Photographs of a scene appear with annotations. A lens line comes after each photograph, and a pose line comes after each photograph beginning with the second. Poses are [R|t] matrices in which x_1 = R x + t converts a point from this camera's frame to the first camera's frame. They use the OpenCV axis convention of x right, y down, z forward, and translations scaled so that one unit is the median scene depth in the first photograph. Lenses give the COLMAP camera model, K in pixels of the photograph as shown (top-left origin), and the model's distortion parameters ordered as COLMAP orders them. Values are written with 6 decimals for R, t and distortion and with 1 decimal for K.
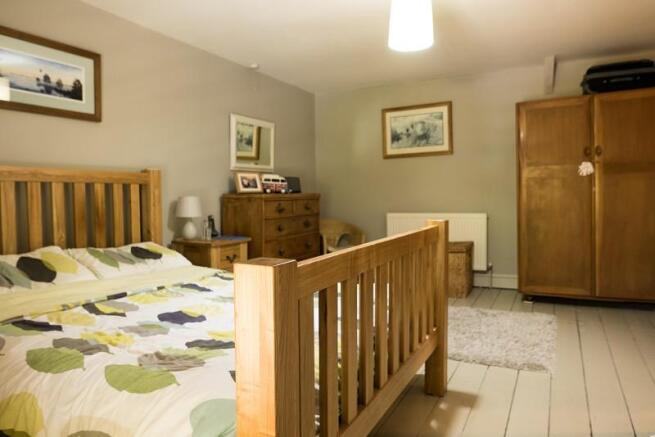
lens RADIAL K [[454.8, 0, 326.2], [0, 454.8, 217.7], [0, 0, 1]] dist [-0.005039, -0.000097]
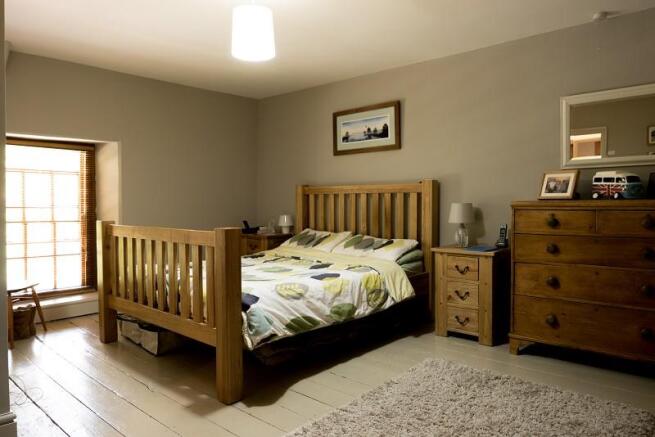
lens RADIAL K [[454.8, 0, 326.3], [0, 454.8, 217.5], [0, 0, 1]] dist [-0.005039, -0.000097]
pose [[-0.257828, 0.029786, -0.965732, 0.901239], [-0.056127, 0.997375, 0.045746, -0.051452], [0.964559, 0.065998, -0.255479, 1.143611]]
